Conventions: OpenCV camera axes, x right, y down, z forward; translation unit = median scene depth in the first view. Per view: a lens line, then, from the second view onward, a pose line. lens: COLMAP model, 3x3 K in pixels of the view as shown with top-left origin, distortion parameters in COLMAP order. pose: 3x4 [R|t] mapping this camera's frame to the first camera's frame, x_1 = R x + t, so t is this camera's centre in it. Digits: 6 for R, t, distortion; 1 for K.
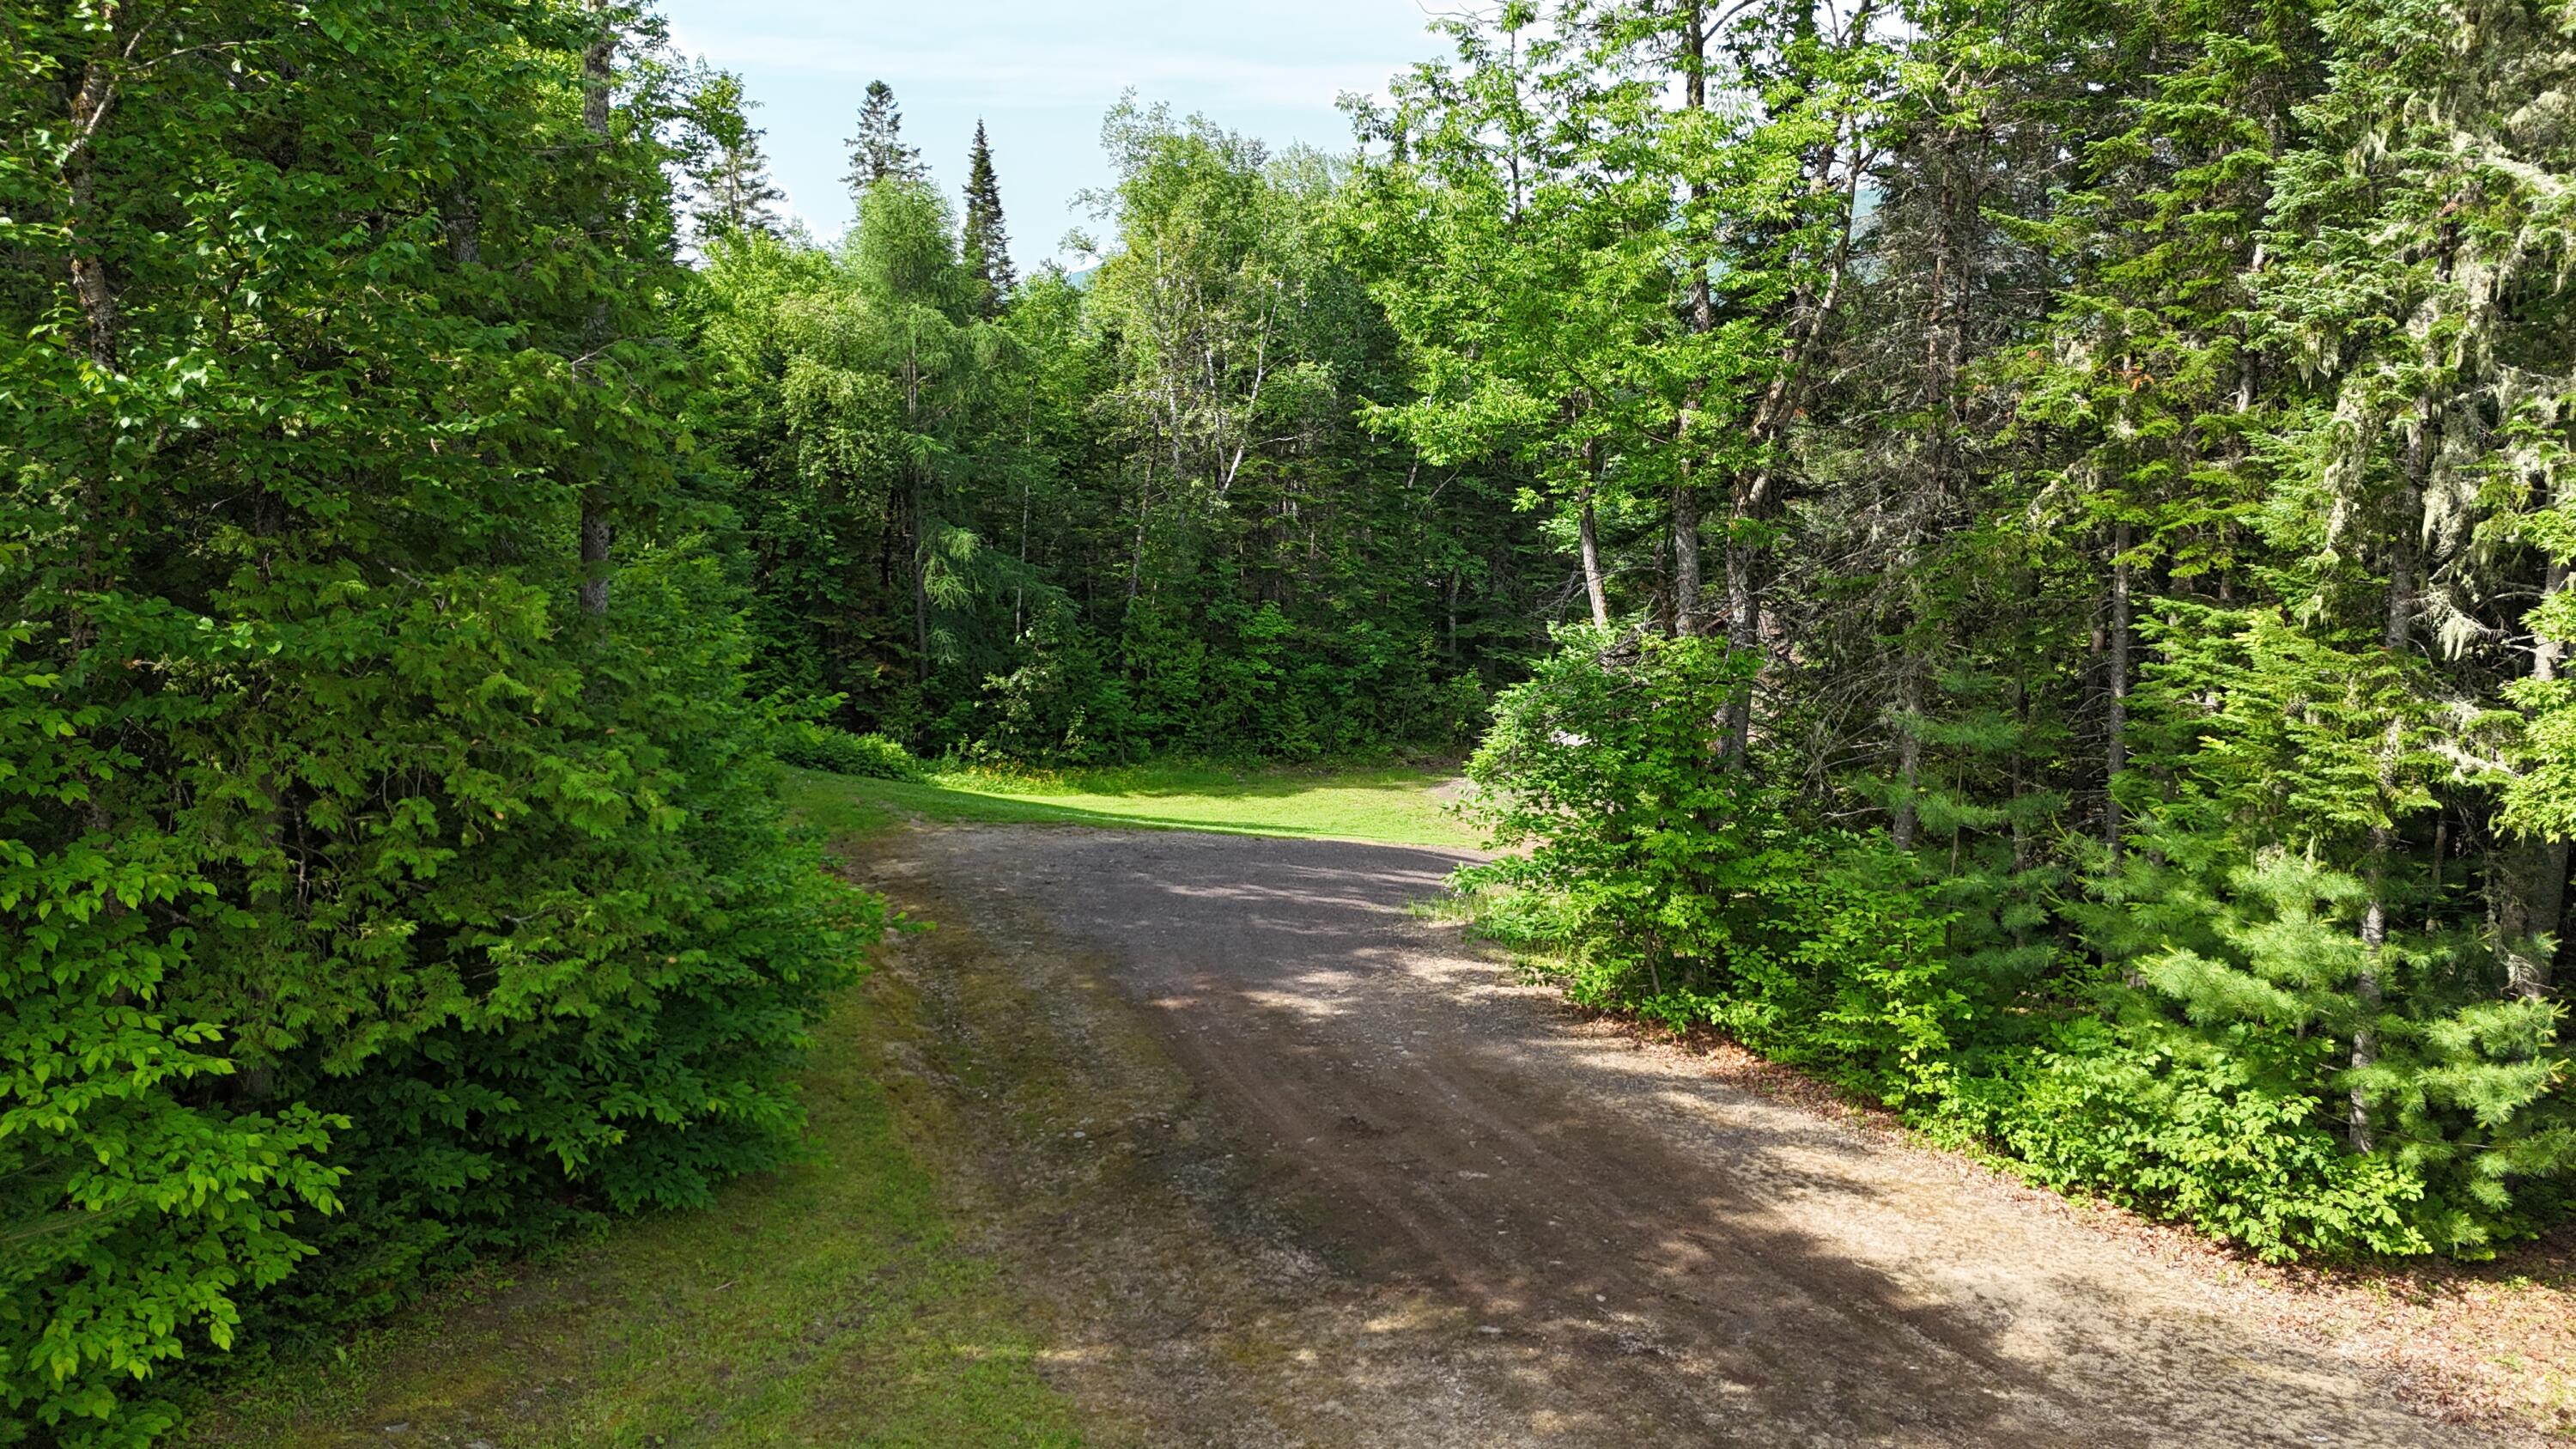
lens RADIAL K [[1893.1, 0, 1276.7], [0, 1893.1, 730.2], [0, 0, 1]] dist [0.076860, -0.073189]
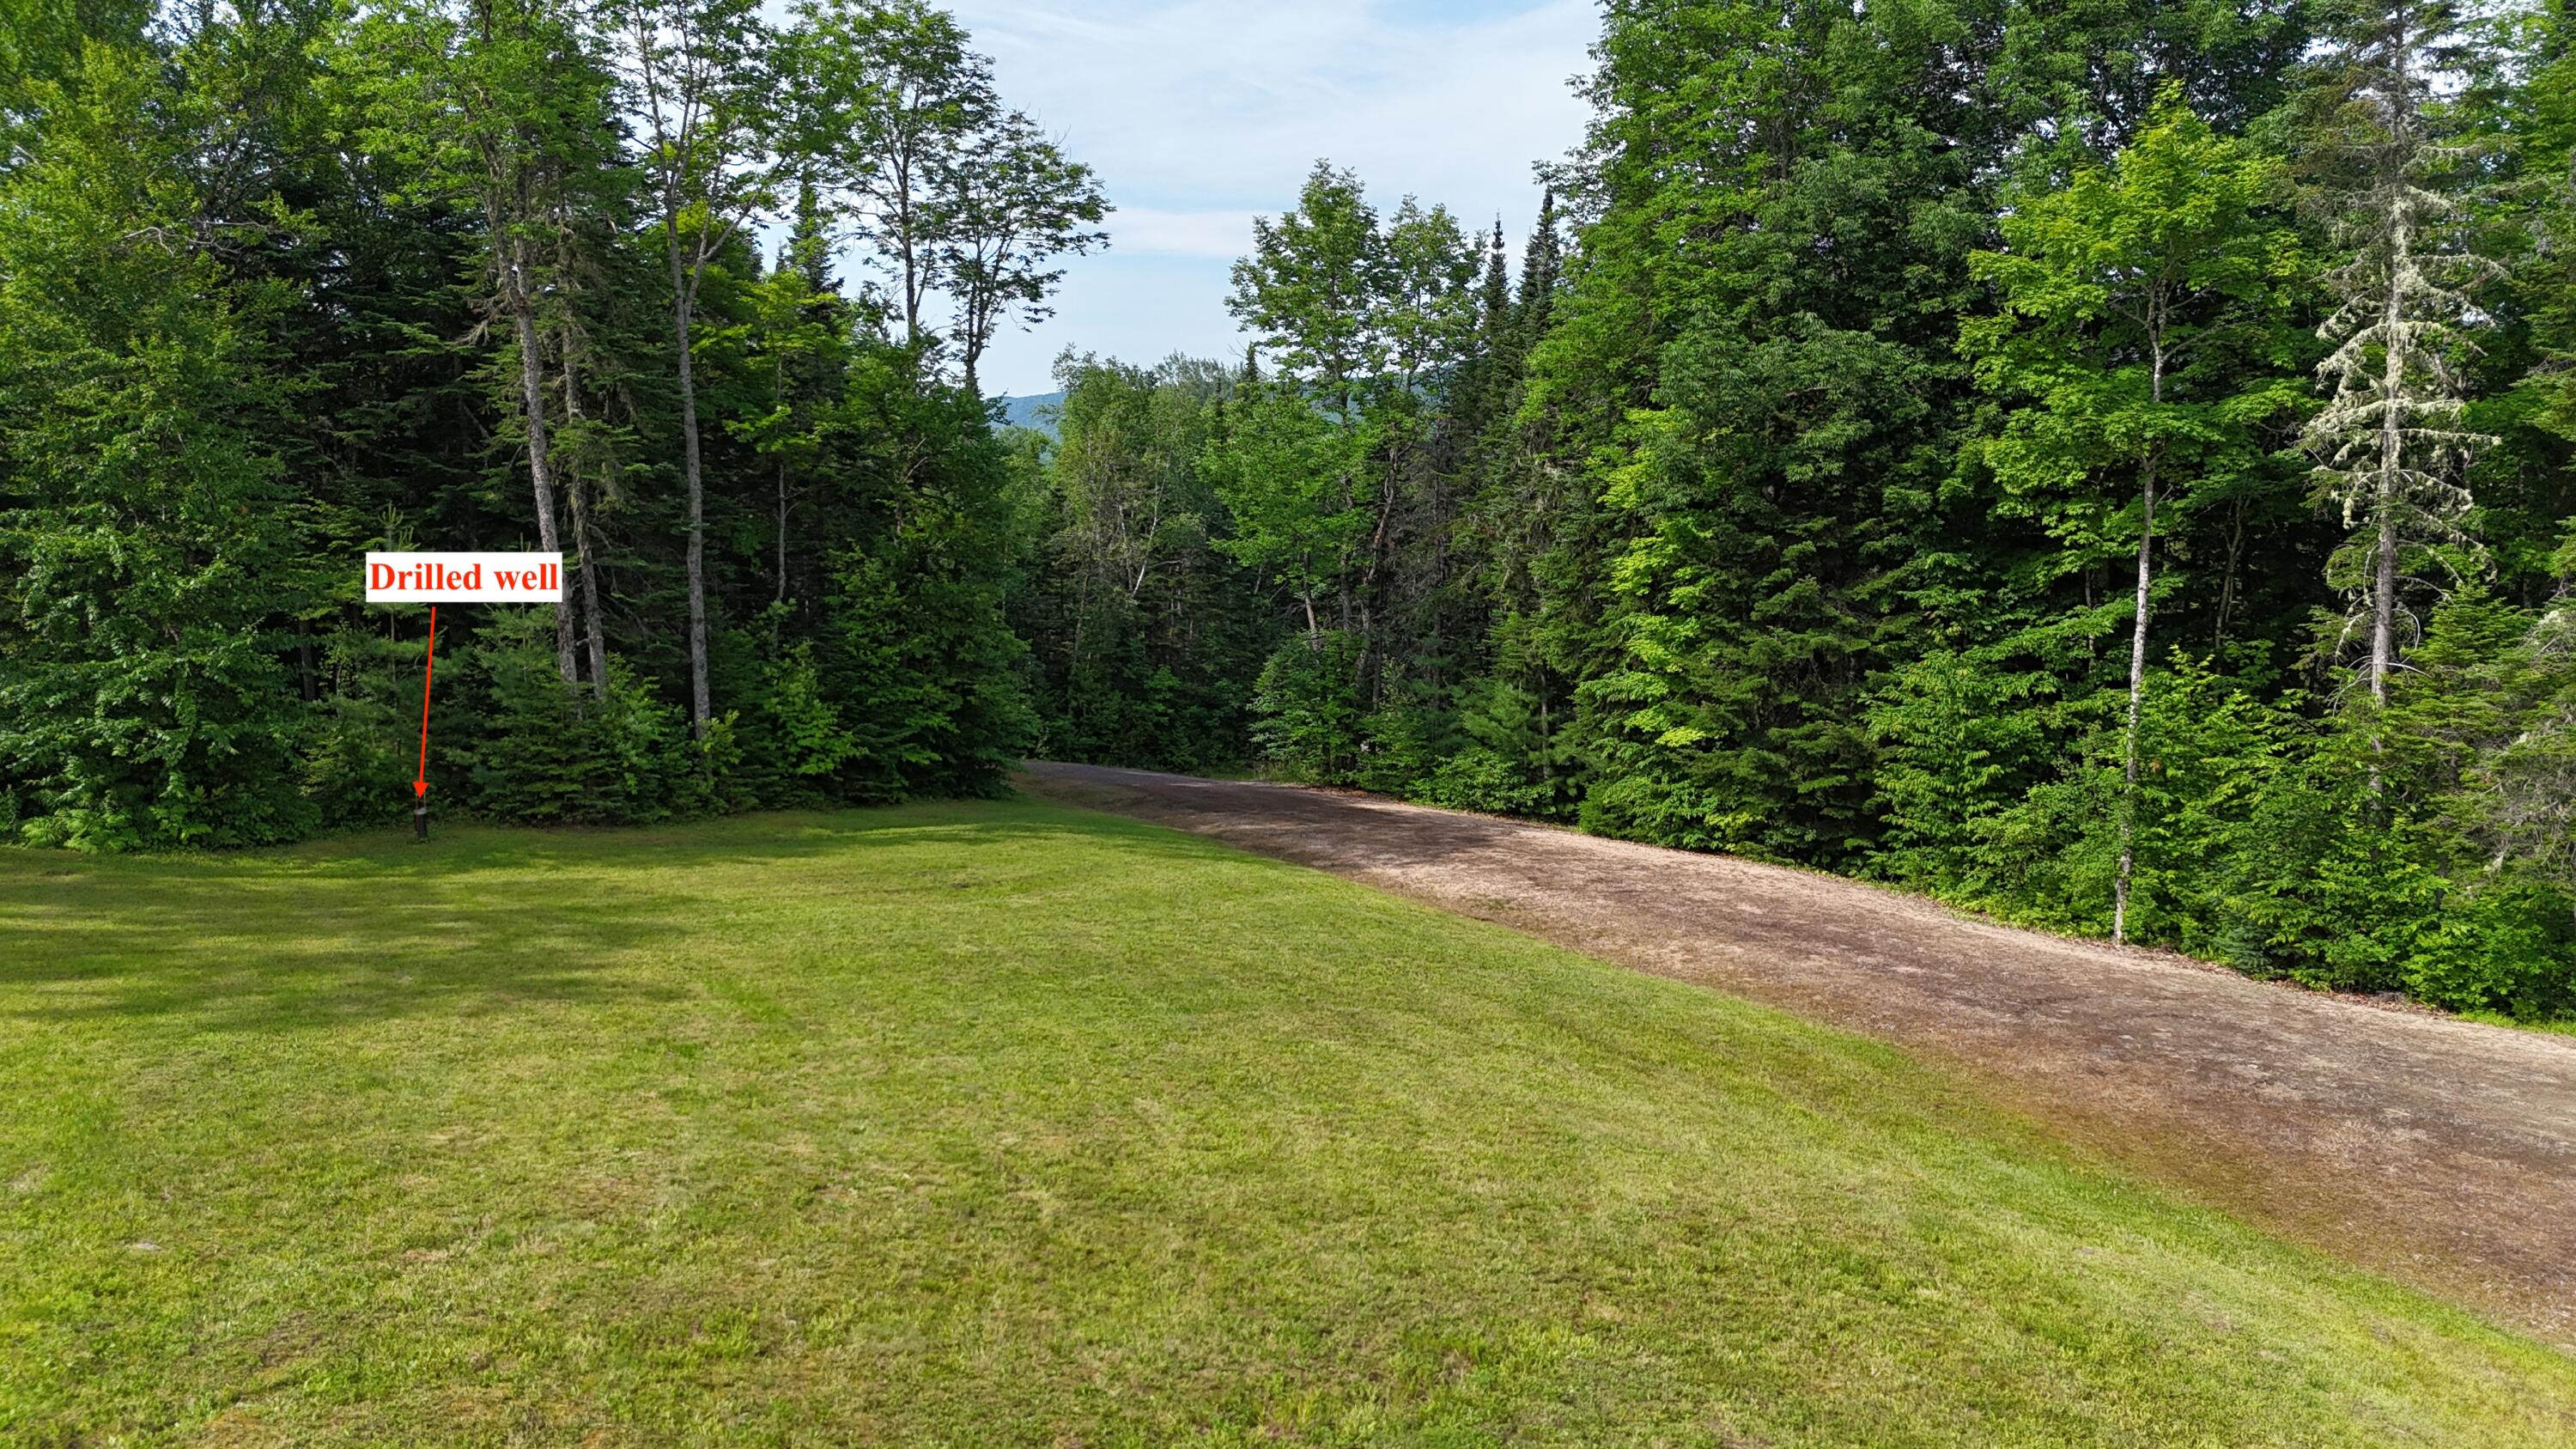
lens RADIAL K [[1893.1, 0, 1292.3], [0, 1893.1, 716.9], [0, 0, 1]] dist [0.076860, -0.073189]
pose [[0.997291, -0.010798, 0.072763, -0.012043], [0.016330, 0.996985, -0.075863, 0.093615], [-0.071724, 0.076845, 0.994460, -0.548835]]
